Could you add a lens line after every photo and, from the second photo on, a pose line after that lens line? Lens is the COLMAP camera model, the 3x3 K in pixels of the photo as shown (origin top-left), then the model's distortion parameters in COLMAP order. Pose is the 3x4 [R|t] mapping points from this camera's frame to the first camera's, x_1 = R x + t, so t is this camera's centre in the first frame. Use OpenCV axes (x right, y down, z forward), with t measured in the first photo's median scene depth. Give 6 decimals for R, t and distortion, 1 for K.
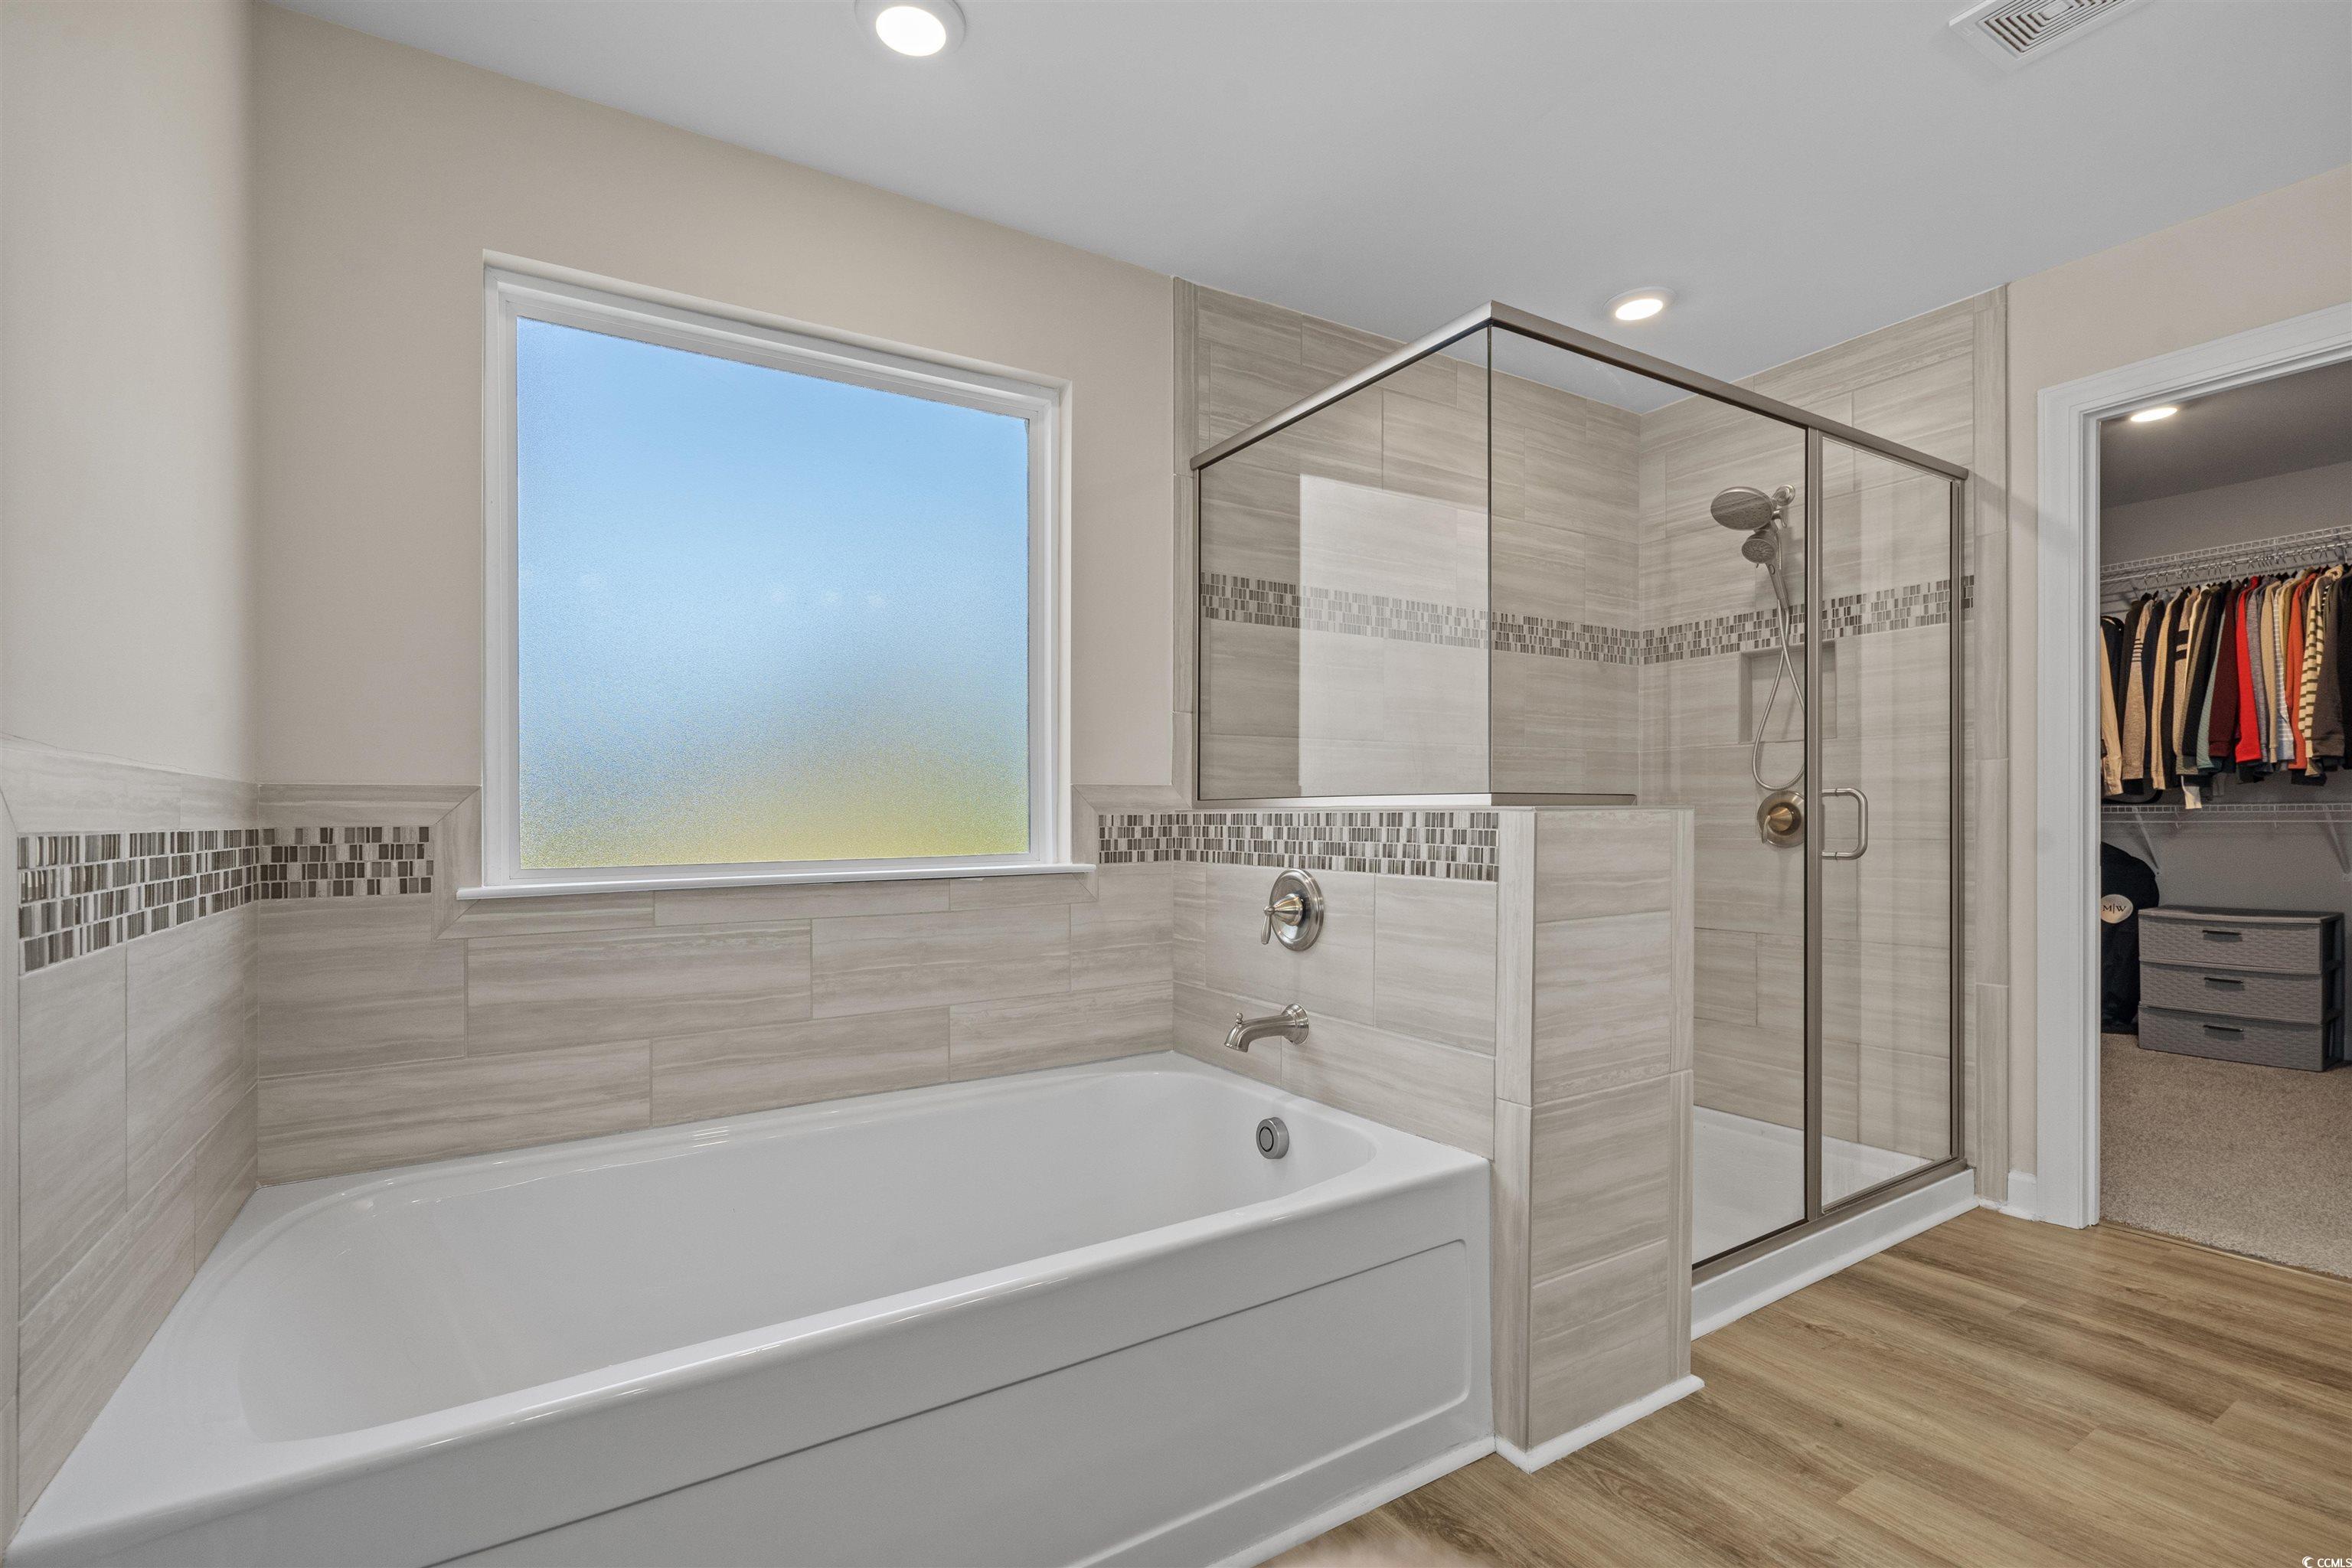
lens RADIAL K [[1069.0, 0, 1188.7], [0, 1069.0, 804.5], [0, 0, 1]] dist [-0.002088, -0.000711]
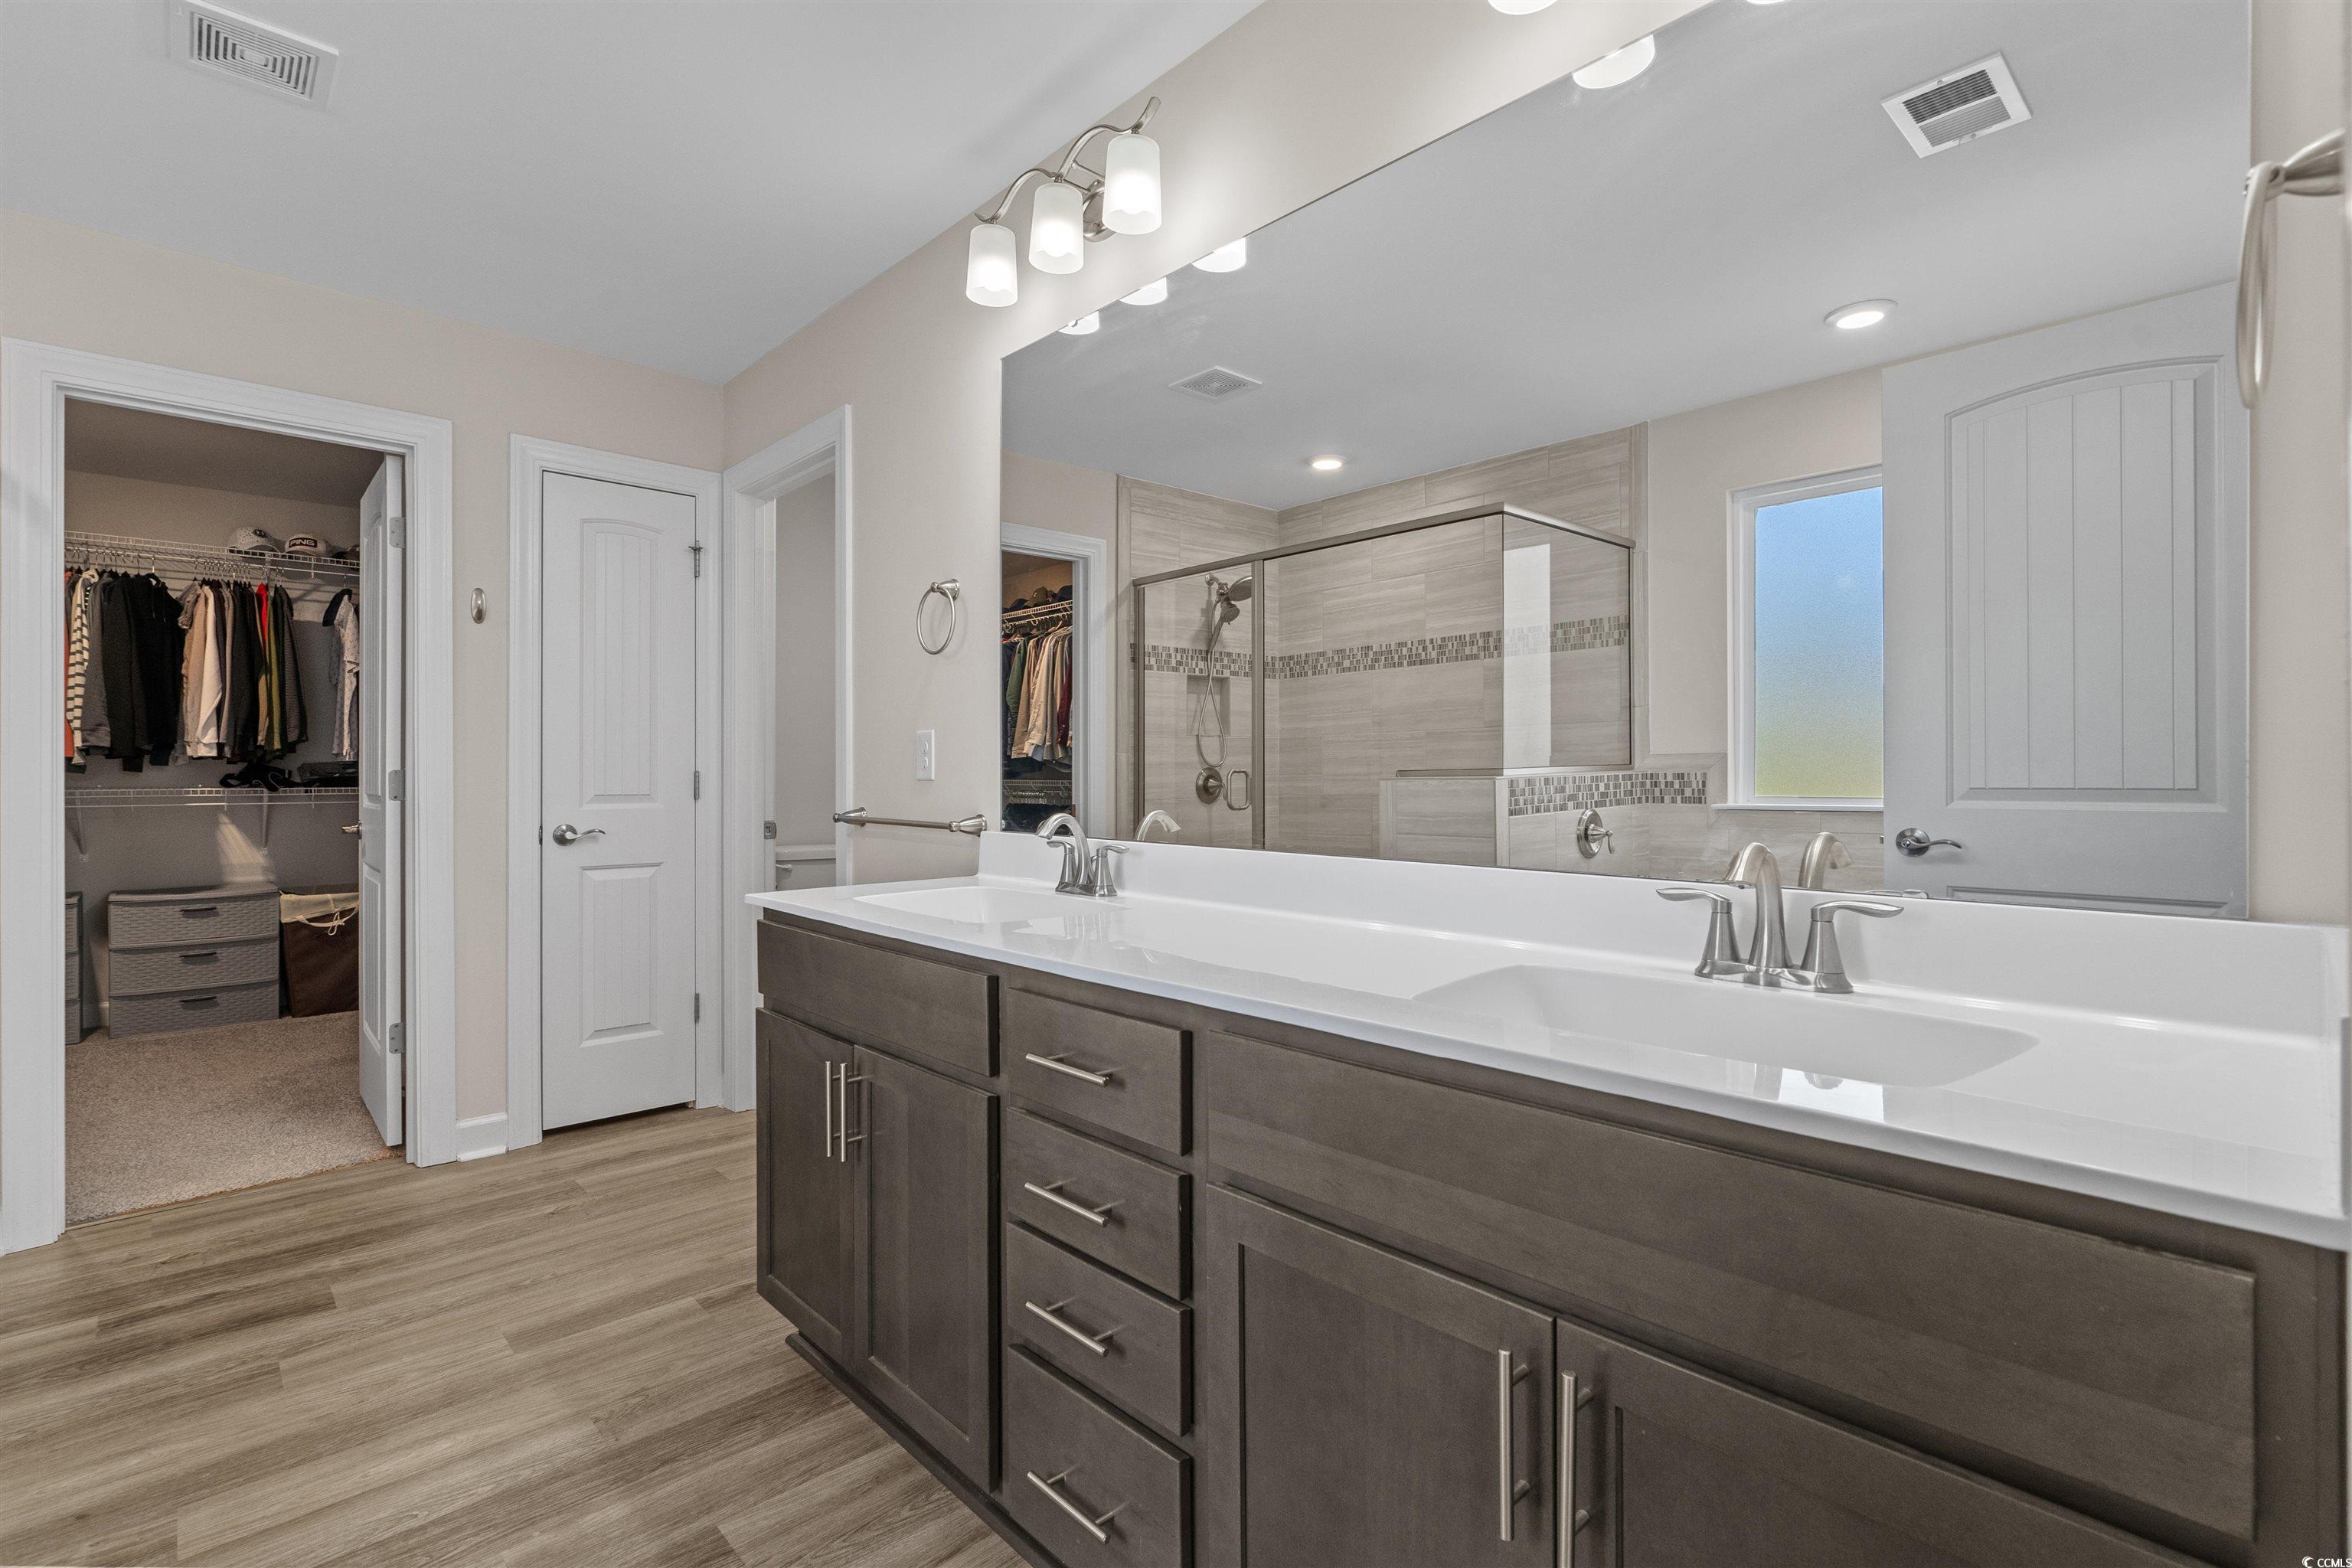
lens RADIAL K [[1069.0, 0, 1181.2], [0, 1069.0, 788.8], [0, 0, 1]] dist [-0.002088, -0.000711]
pose [[-0.224367, 0.004494, 0.974494, -0.373204], [-0.014168, 0.999869, -0.007873, -0.015689], [-0.974402, -0.015573, -0.224273, 0.279412]]
